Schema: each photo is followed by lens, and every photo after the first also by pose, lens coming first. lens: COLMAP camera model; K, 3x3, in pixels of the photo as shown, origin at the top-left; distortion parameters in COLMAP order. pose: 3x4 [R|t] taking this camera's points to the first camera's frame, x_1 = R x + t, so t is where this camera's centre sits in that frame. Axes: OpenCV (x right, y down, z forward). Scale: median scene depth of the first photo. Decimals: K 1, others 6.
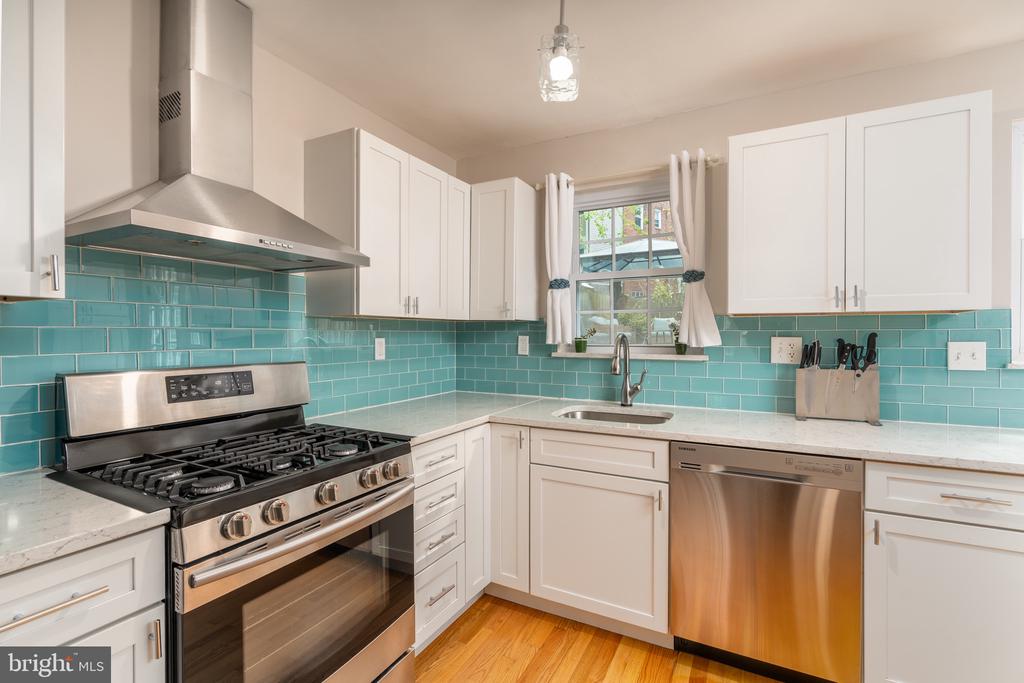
lens RADIAL K [[468.3, 0, 511.6], [0, 468.3, 341.1], [0, 0, 1]] dist [-0.003055, 0.000163]
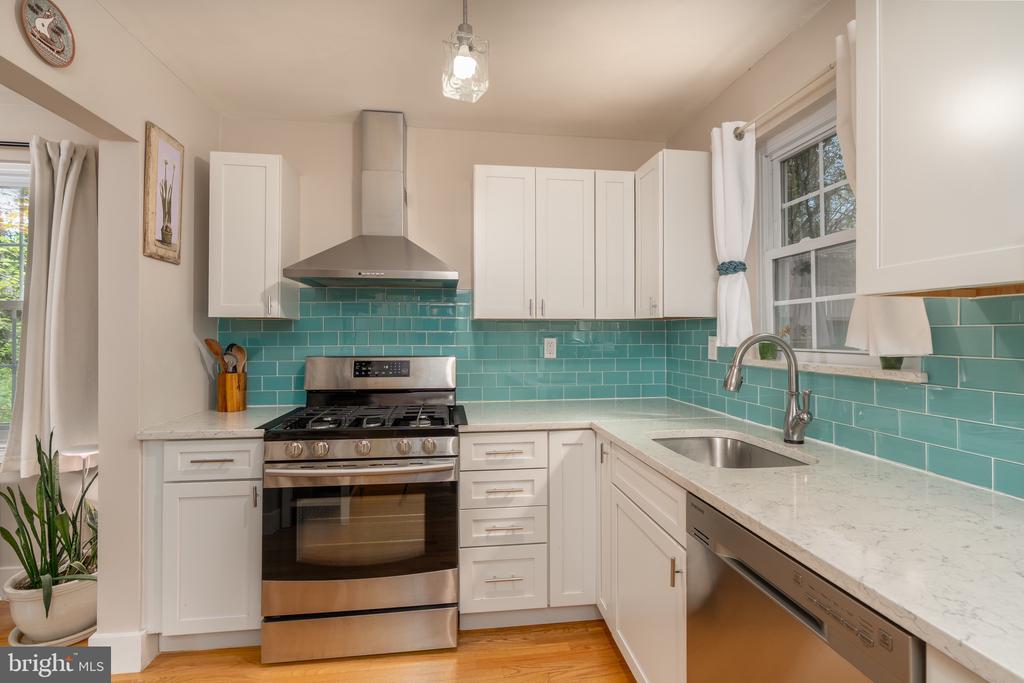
lens RADIAL K [[468.3, 0, 509.1], [0, 468.3, 331.2], [0, 0, 1]] dist [-0.003055, 0.000163]
pose [[0.581871, -0.008422, -0.813237, 0.712336], [-0.008809, 0.999822, -0.016657, -0.004666], [0.813233, 0.016856, 0.581694, 0.372056]]
